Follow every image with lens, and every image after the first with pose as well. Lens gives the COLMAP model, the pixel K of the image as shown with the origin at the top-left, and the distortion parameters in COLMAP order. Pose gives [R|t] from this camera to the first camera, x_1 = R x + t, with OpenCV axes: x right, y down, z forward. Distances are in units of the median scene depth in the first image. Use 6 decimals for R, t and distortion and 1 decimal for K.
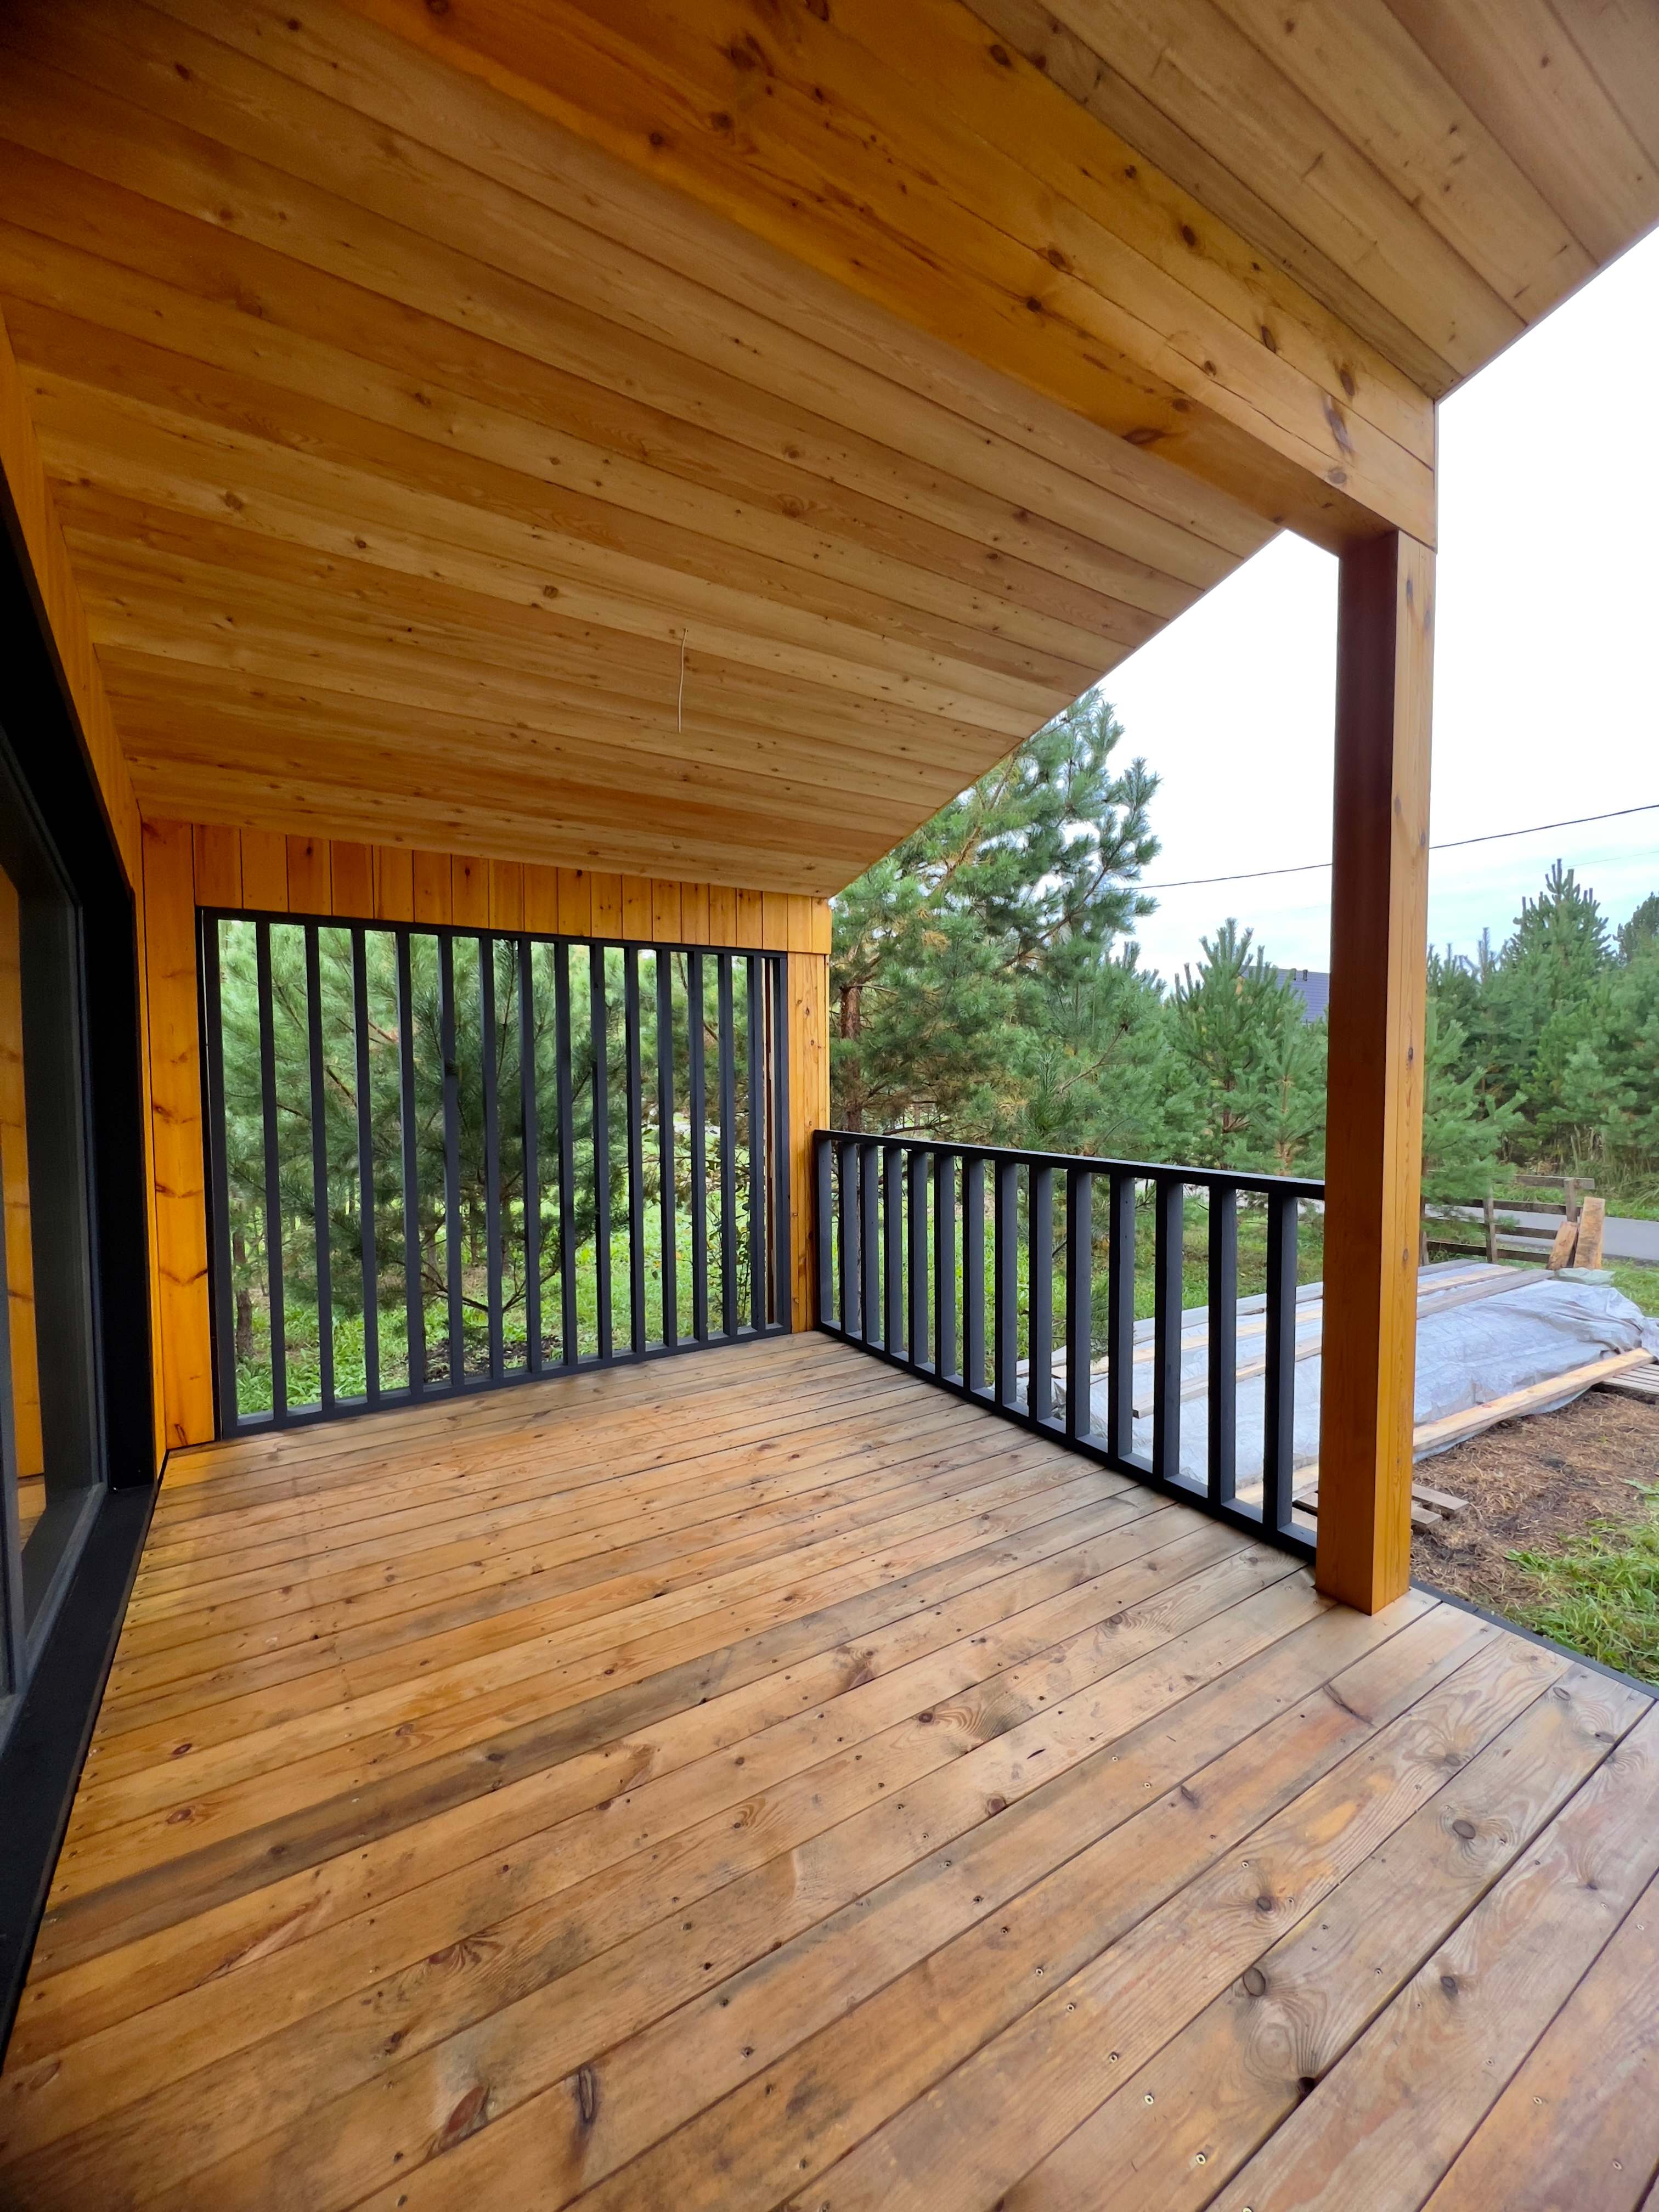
lens RADIAL K [[877.8, 0, 829.5], [0, 877.8, 1106.0], [0, 0, 1]] dist [0.001982, 0.000076]
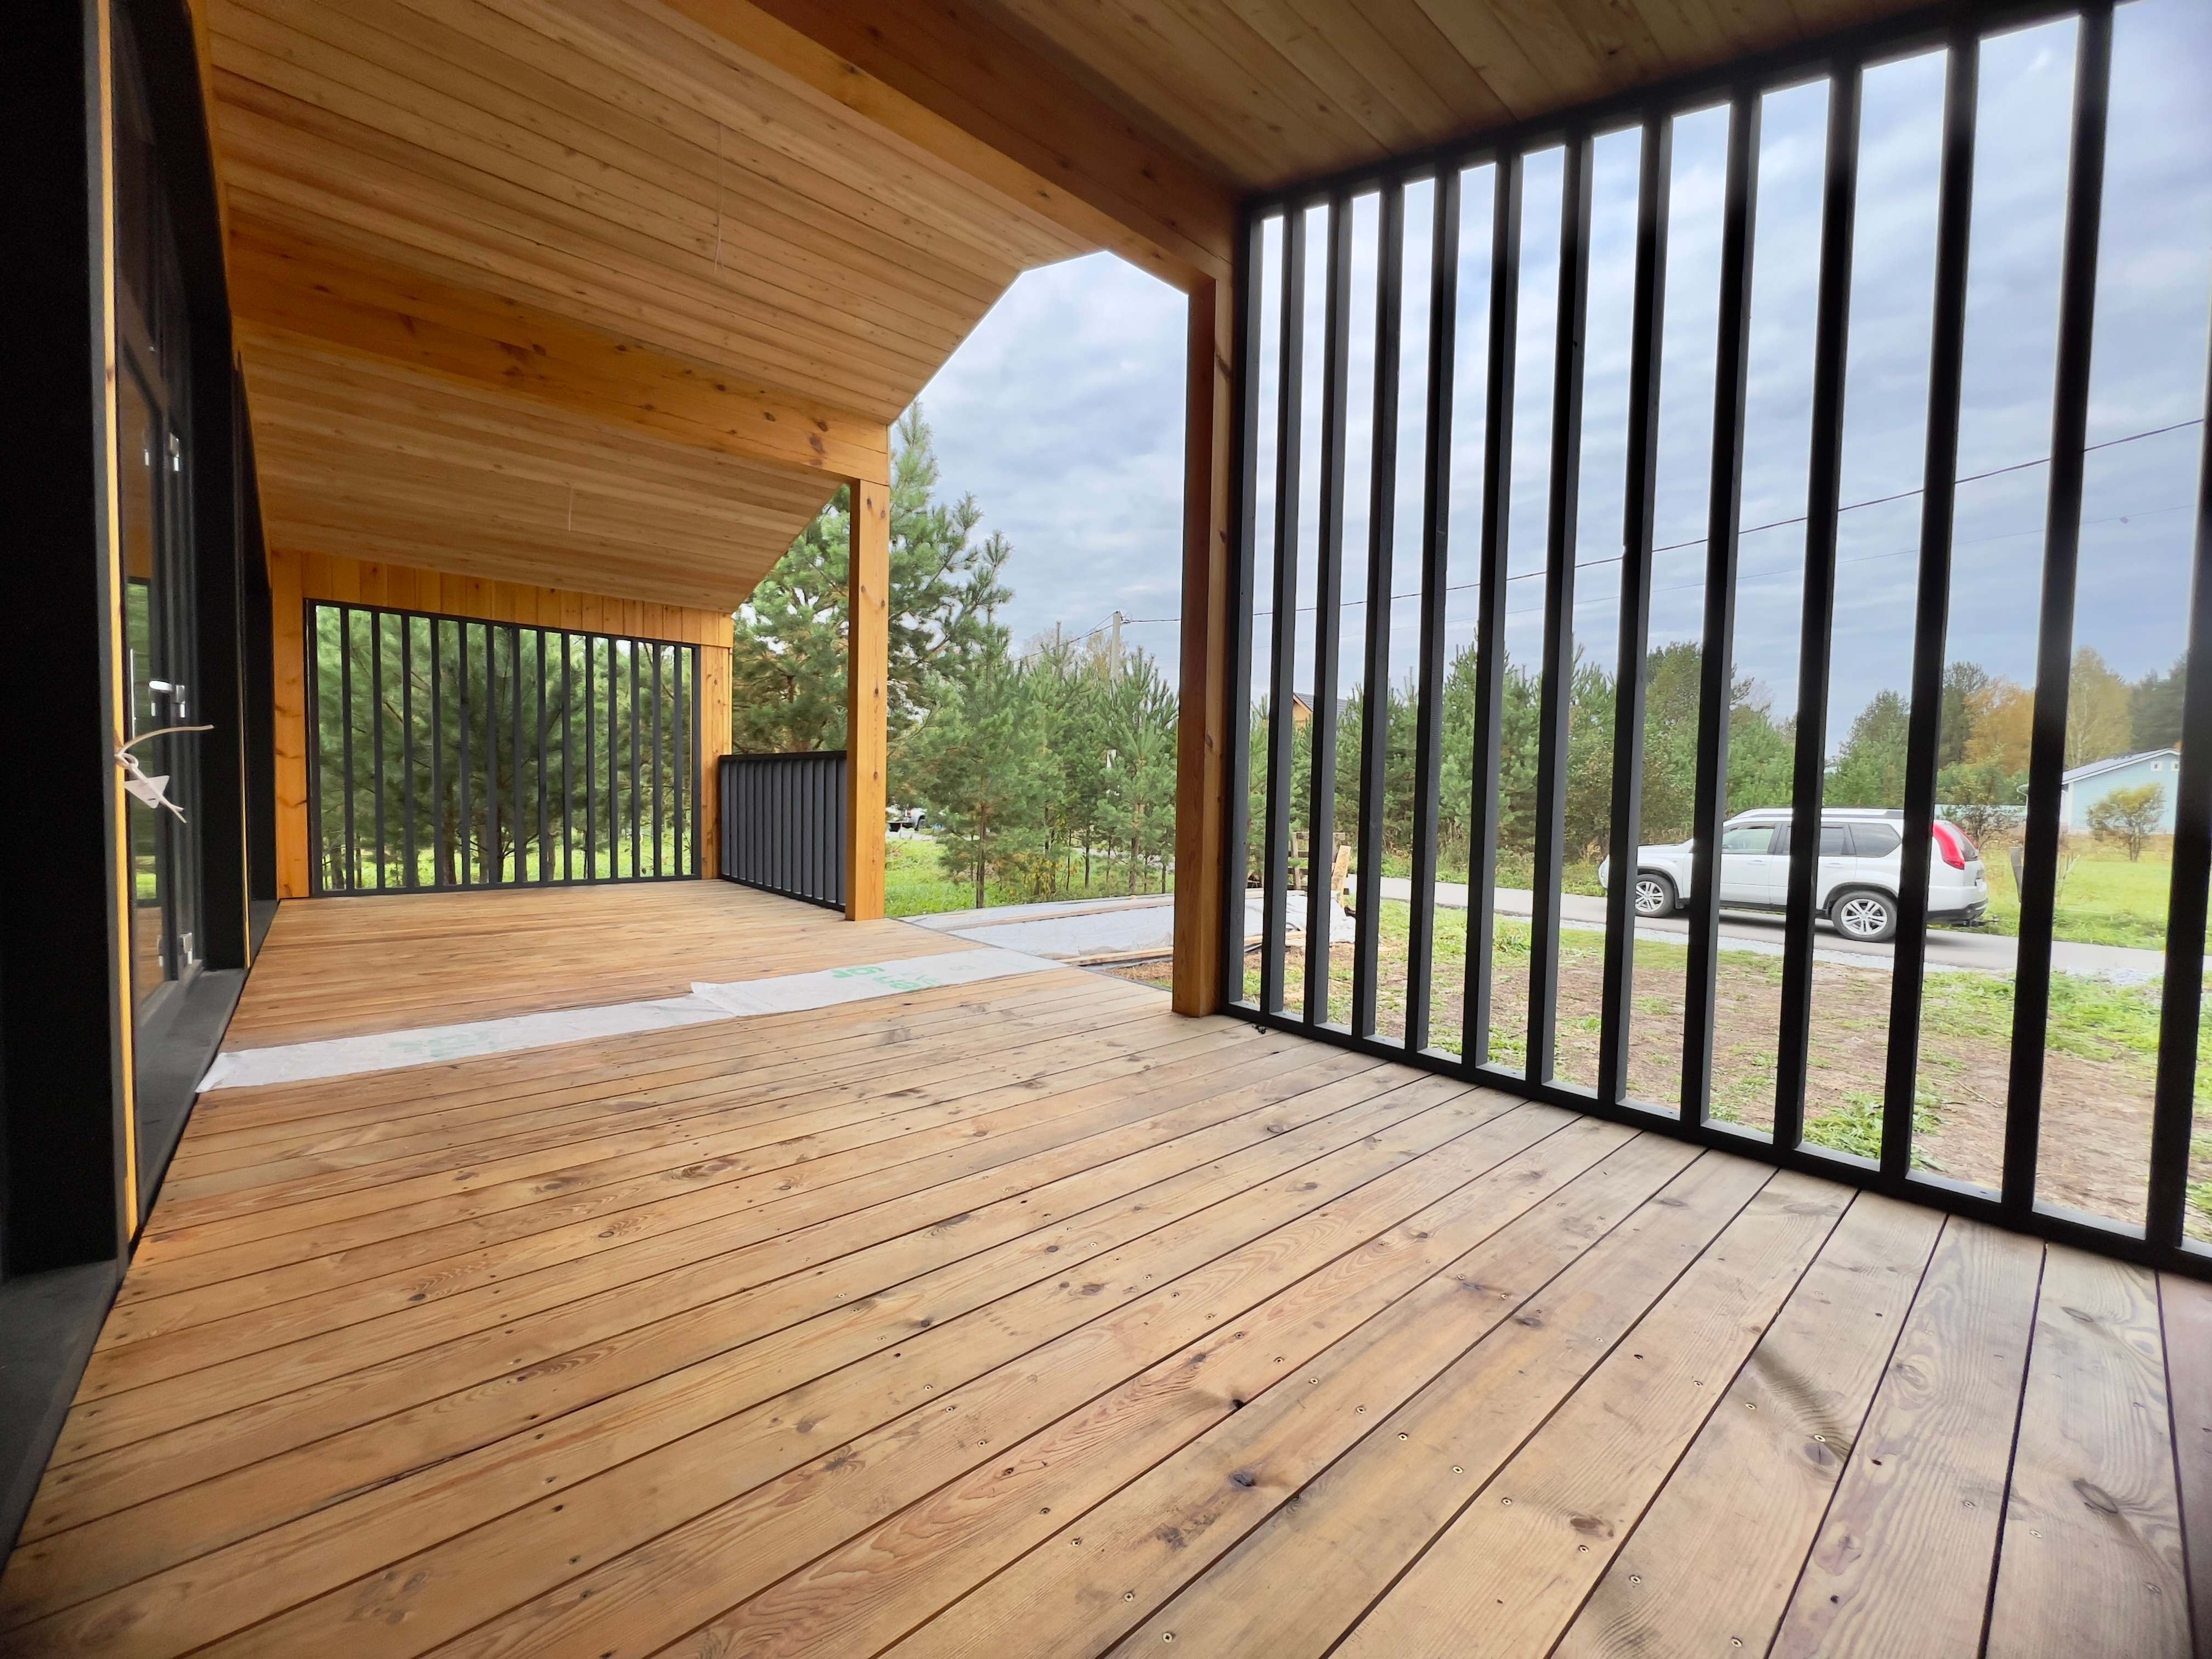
lens RADIAL K [[877.8, 0, 1106.0], [0, 877.8, 829.5], [0, 0, 1]] dist [0.001982, 0.000076]
pose [[0.987673, 0.019546, 0.155309, 0.564205], [-0.019948, 0.999800, 0.001031, 0.190204], [-0.155258, -0.004117, 0.987865, -0.924908]]
